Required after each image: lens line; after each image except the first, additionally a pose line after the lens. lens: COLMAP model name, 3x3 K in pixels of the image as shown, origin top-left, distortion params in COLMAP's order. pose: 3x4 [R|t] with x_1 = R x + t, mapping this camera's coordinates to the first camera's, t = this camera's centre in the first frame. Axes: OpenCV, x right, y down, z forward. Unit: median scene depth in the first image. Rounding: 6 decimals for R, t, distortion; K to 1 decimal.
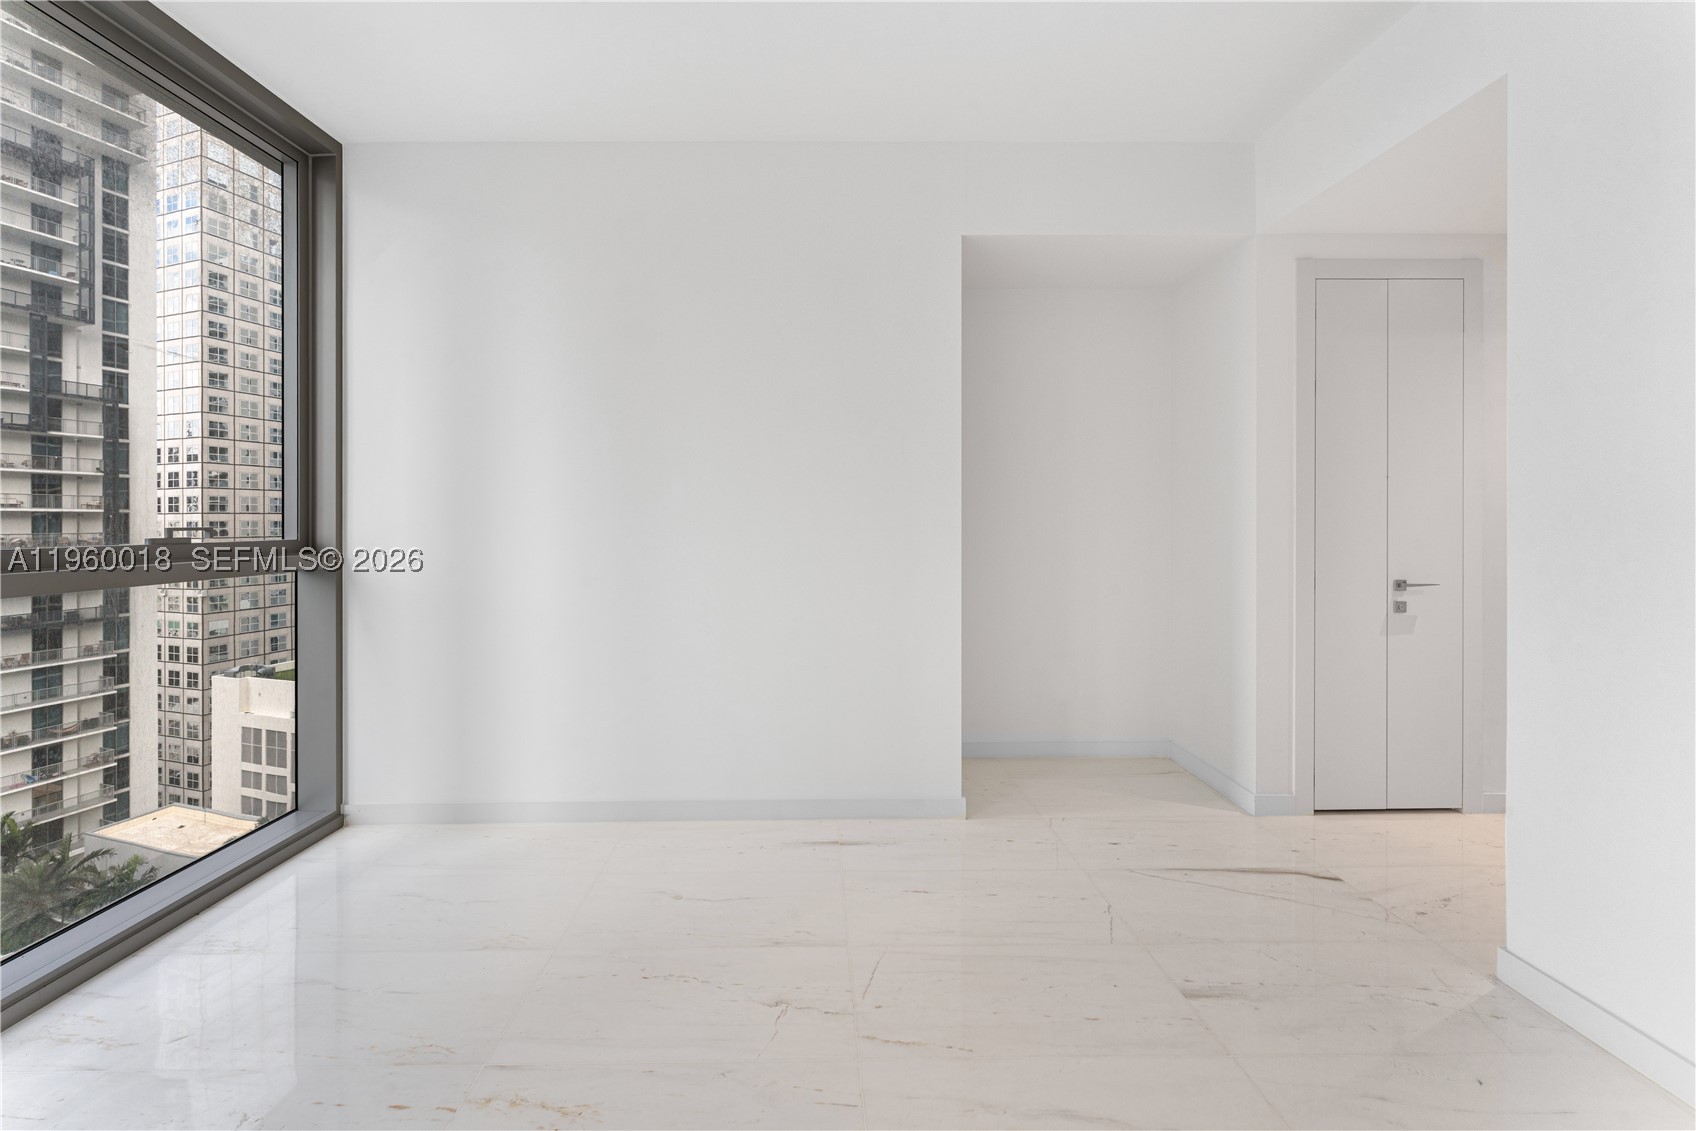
lens RADIAL K [[776.0, 0, 849.0], [0, 776.0, 521.9], [0, 0, 1]] dist [0.000573, -0.000035]
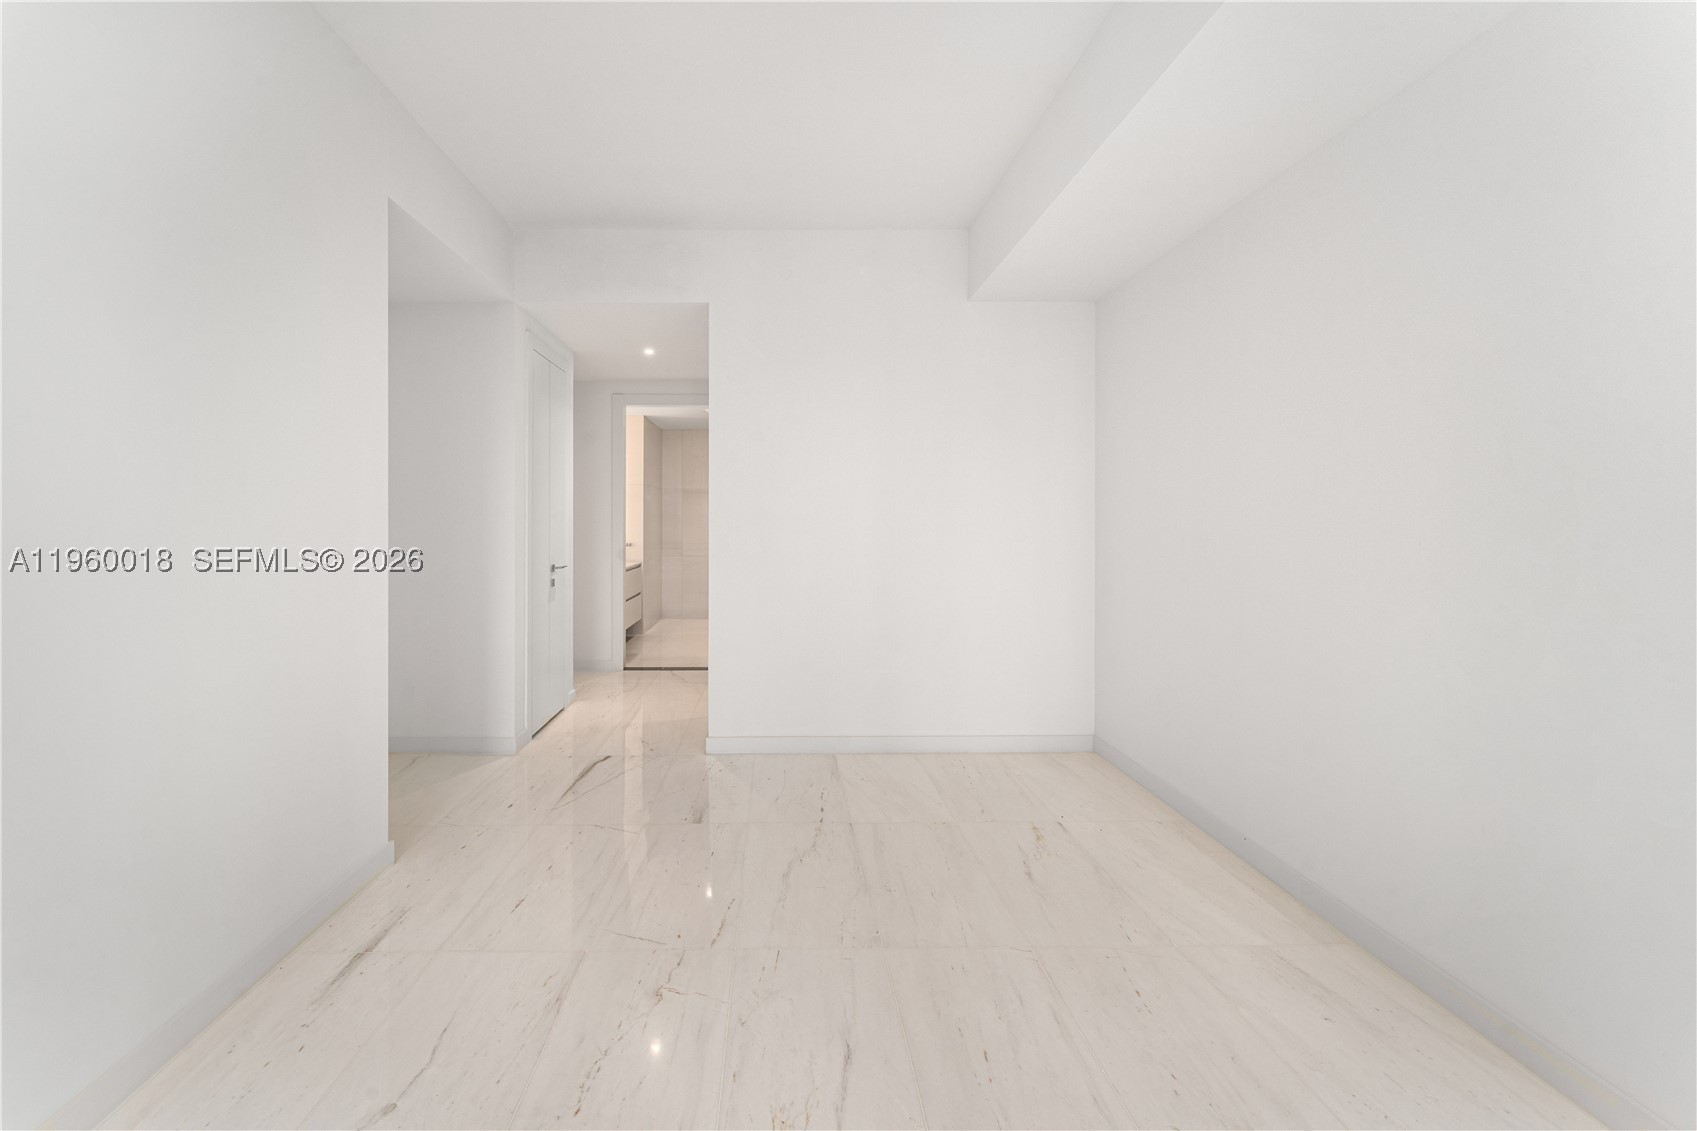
lens RADIAL K [[729.1, 0, 847.6], [0, 729.1, 528.3], [0, 0, 1]] dist [-0.000713, -0.000197]
pose [[-0.117903, -0.003141, 0.993020, -0.771756], [0.000376, 0.999995, 0.003208, 0.000198], [-0.993025, 0.000752, -0.117901, 0.619229]]
